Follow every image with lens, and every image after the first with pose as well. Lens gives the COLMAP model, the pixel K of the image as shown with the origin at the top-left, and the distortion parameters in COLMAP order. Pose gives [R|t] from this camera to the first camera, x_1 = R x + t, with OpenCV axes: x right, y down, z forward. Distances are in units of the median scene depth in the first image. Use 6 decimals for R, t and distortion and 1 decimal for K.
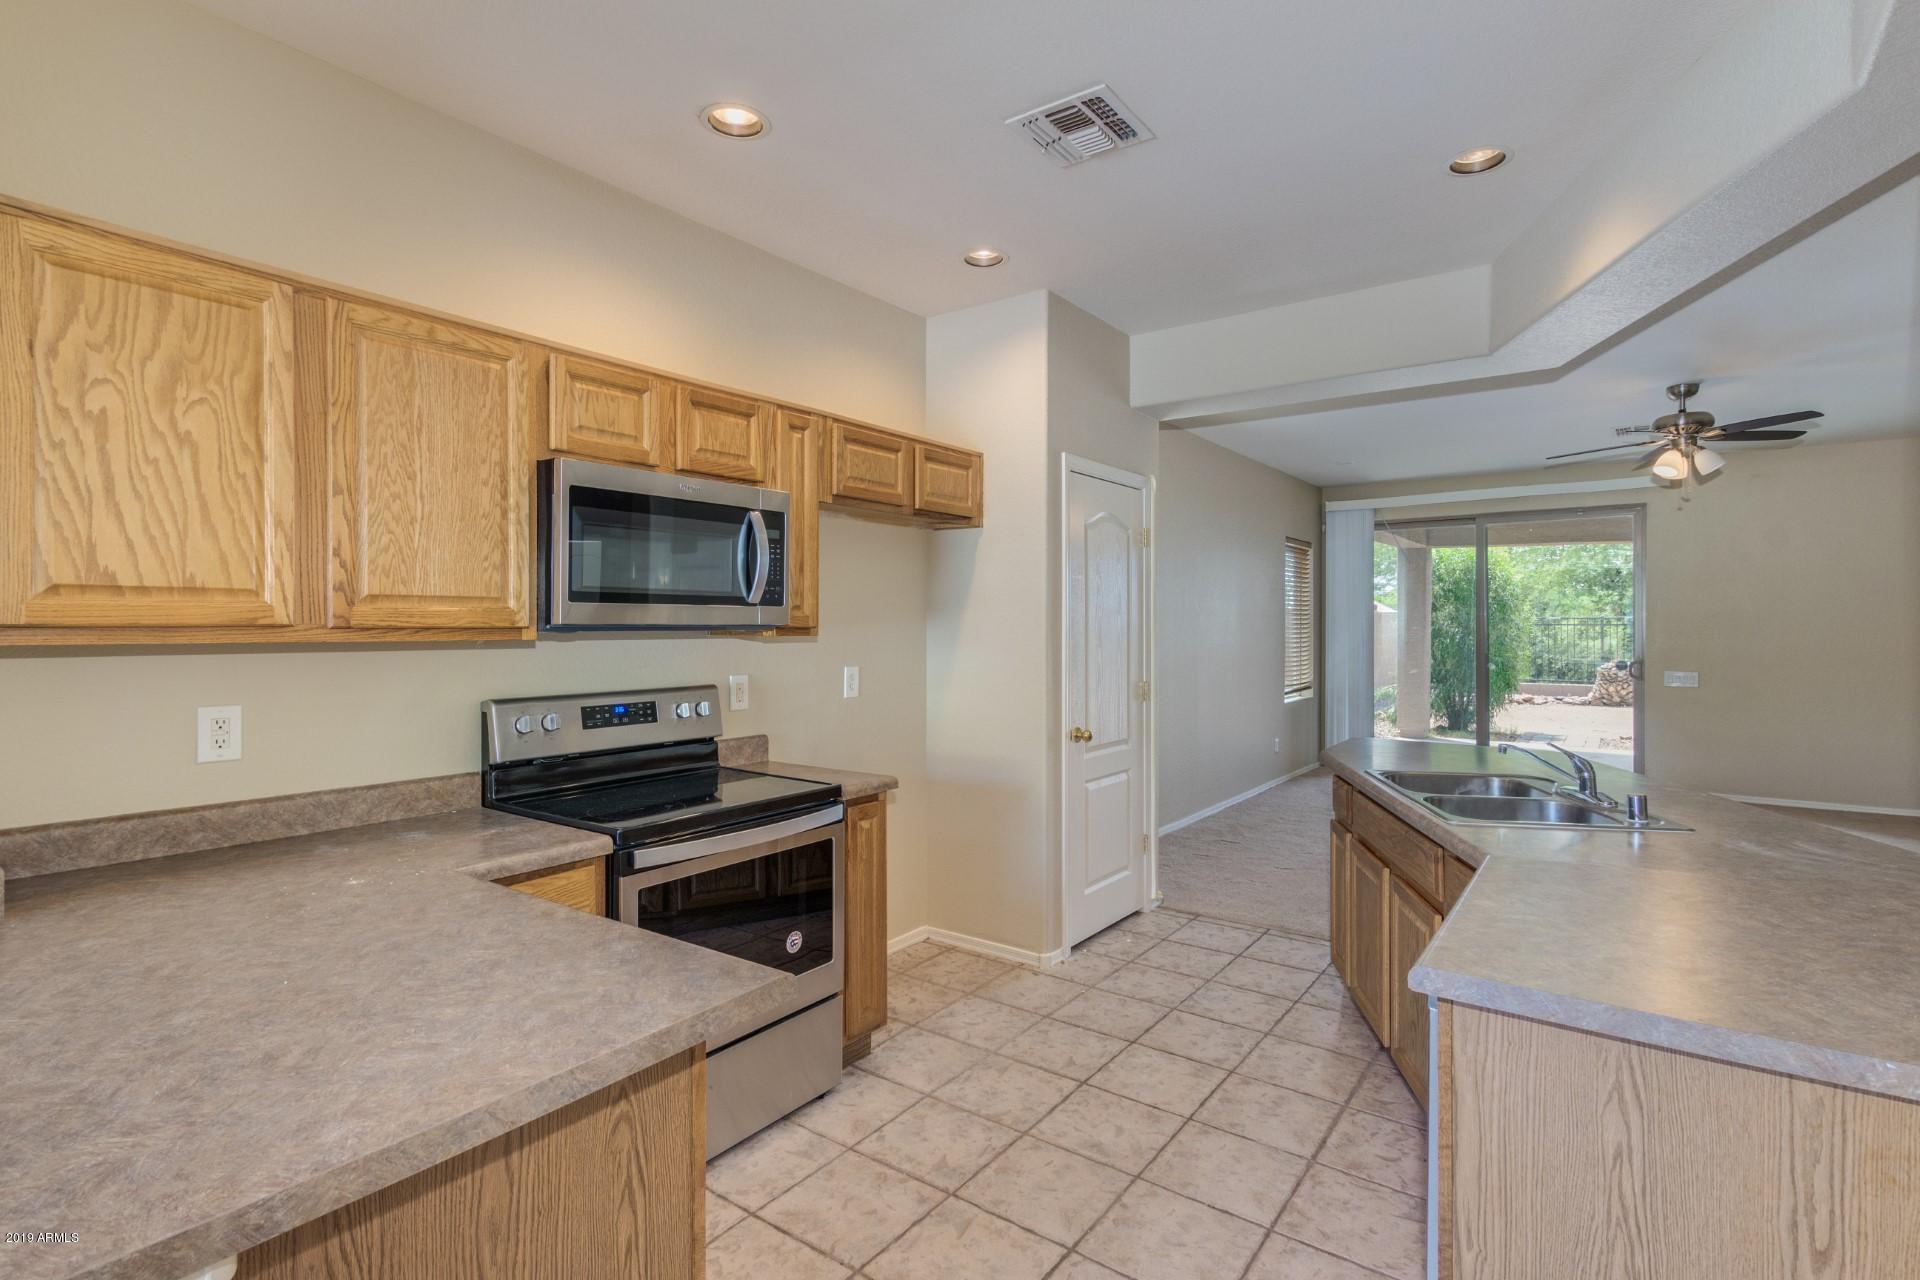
lens RADIAL K [[929.4, 0, 953.1], [0, 929.4, 632.0], [0, 0, 1]] dist [0.005858, -0.001593]
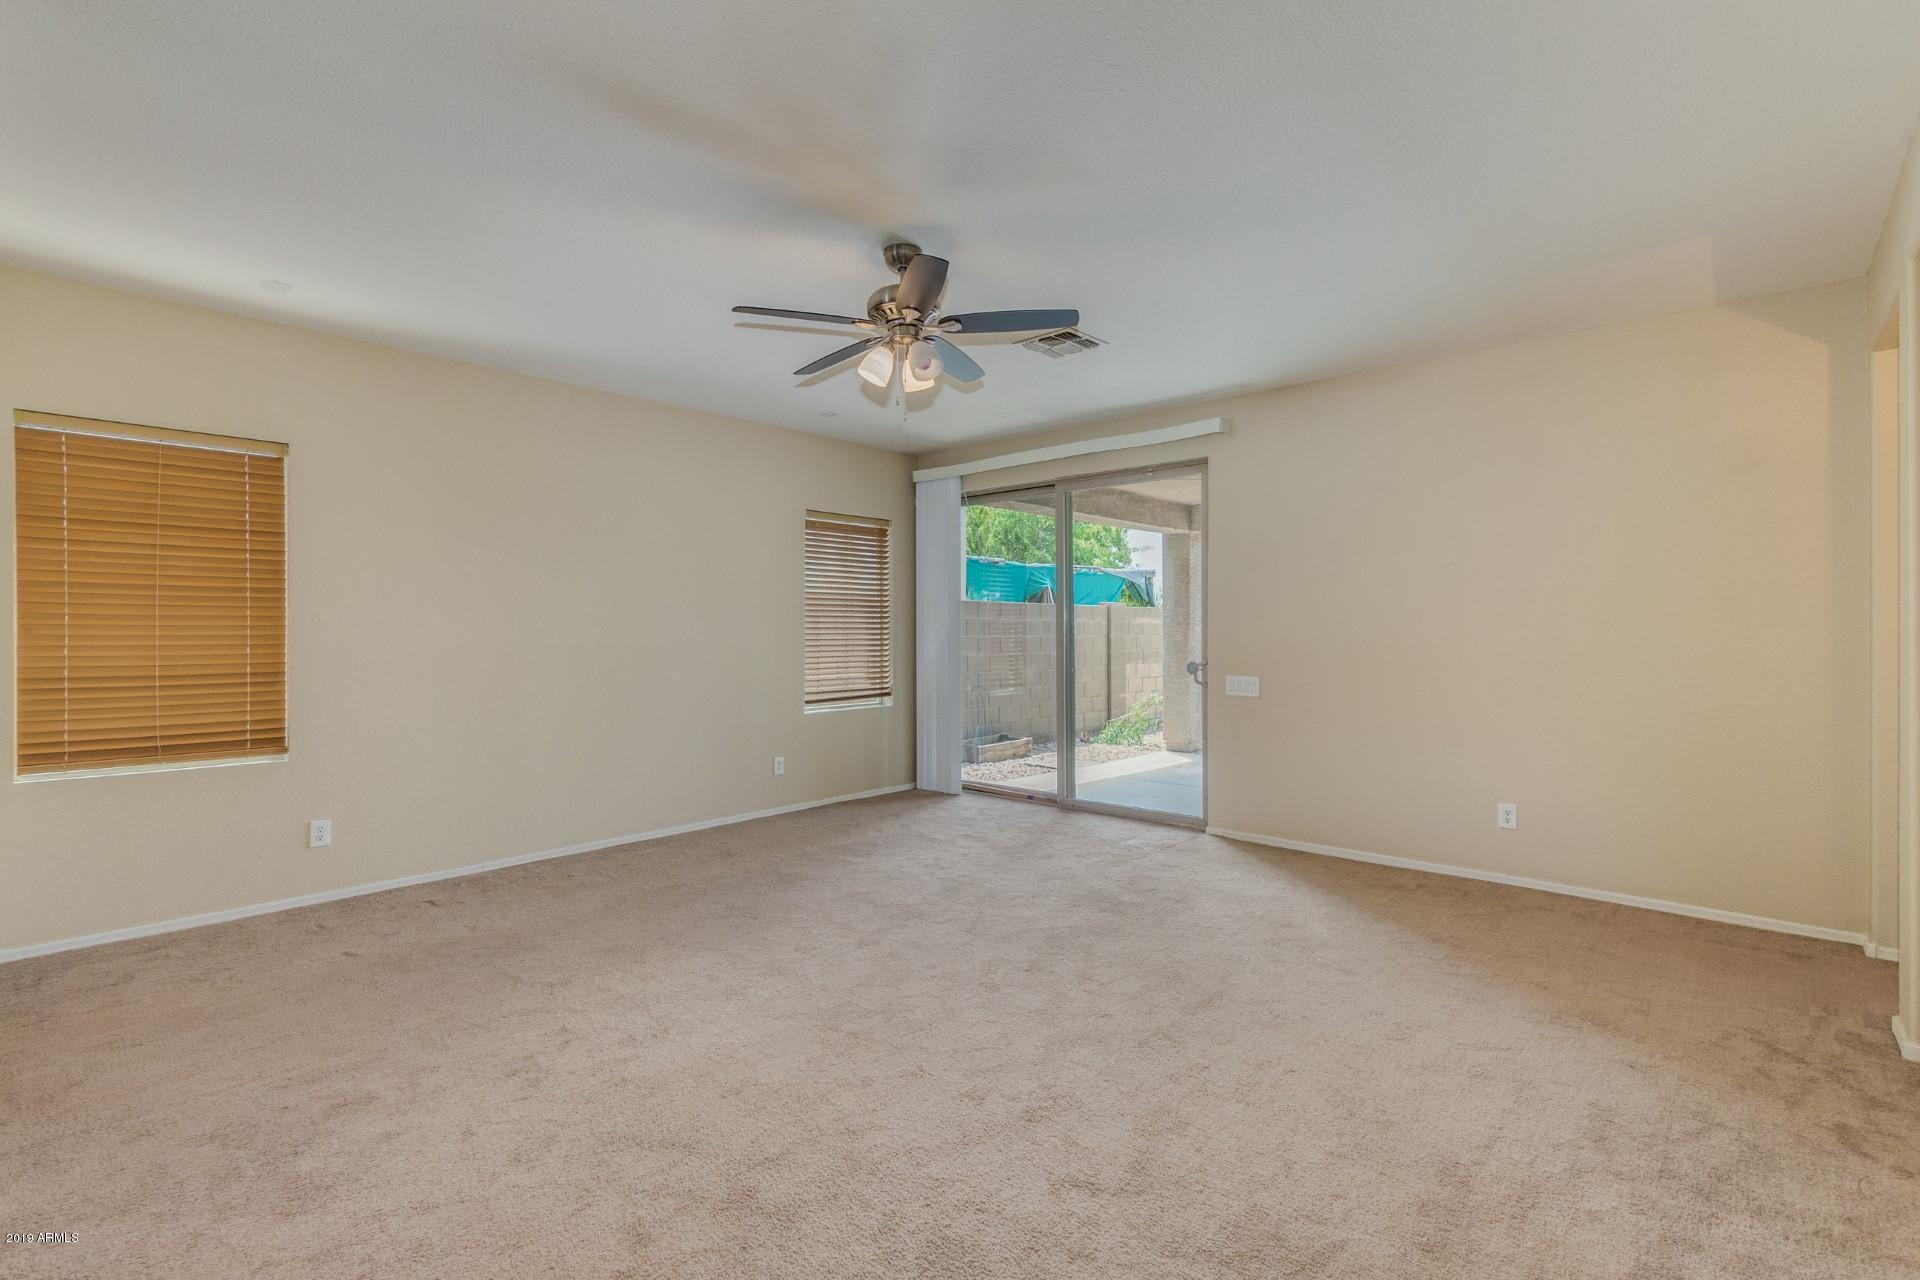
lens RADIAL K [[884.4, 0, 955.9], [0, 884.4, 633.1], [0, 0, 1]] dist [0.009327, -0.001509]
pose [[0.995341, -0.000197, -0.096422, 1.974164], [0.000115, 1.000000, -0.000858, 0.024133], [0.096422, 0.000843, 0.995340, 0.828093]]
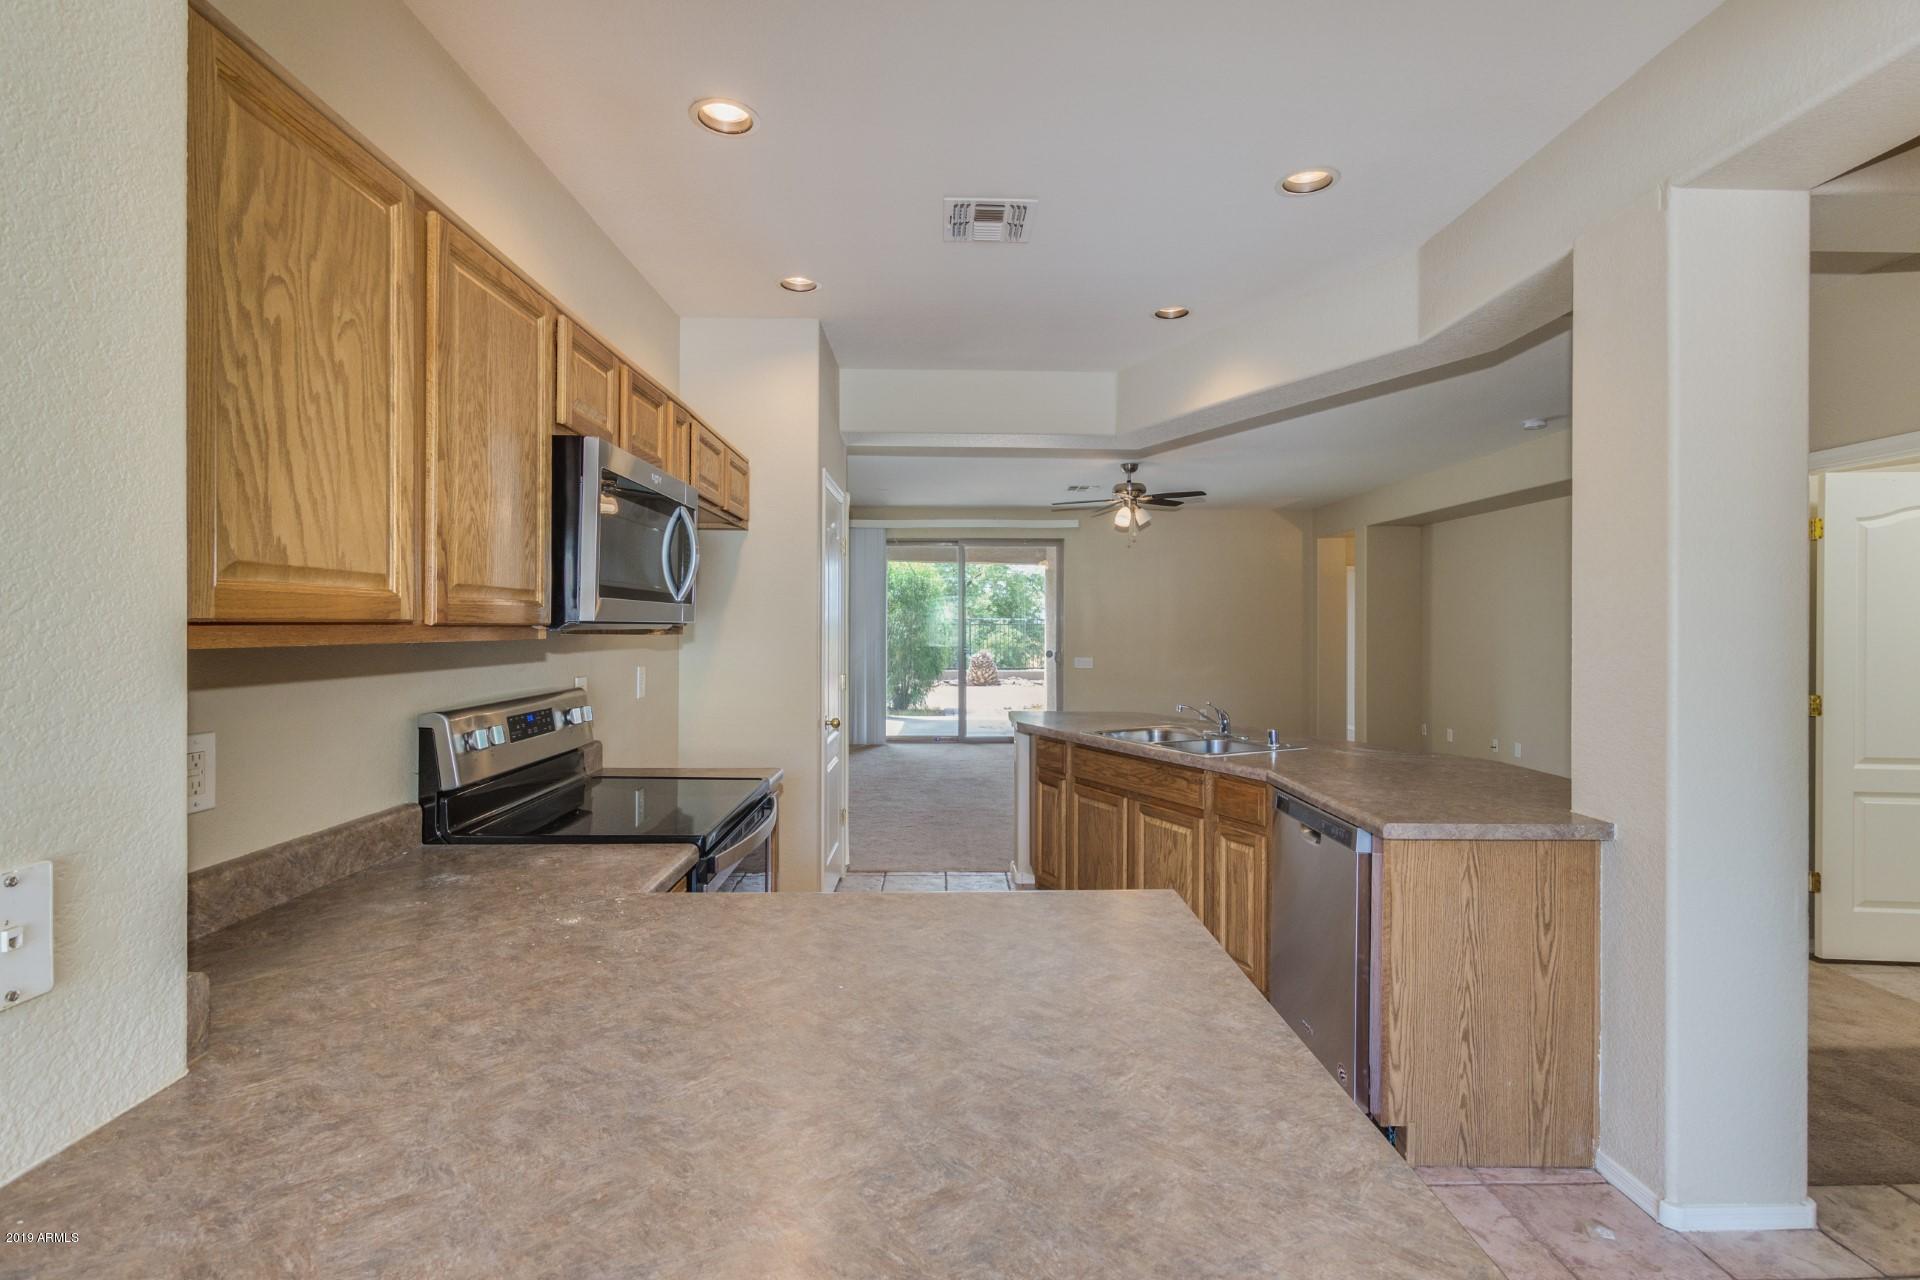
lens RADIAL K [[884.4, 0, 957.0], [0, 884.4, 627.0], [0, 0, 1]] dist [0.009327, -0.001509]
pose [[0.796157, 0.001584, 0.605089, -0.650910], [0.000509, 0.999994, -0.003287, 0.000253], [-0.605090, 0.002925, 0.796151, 0.101013]]
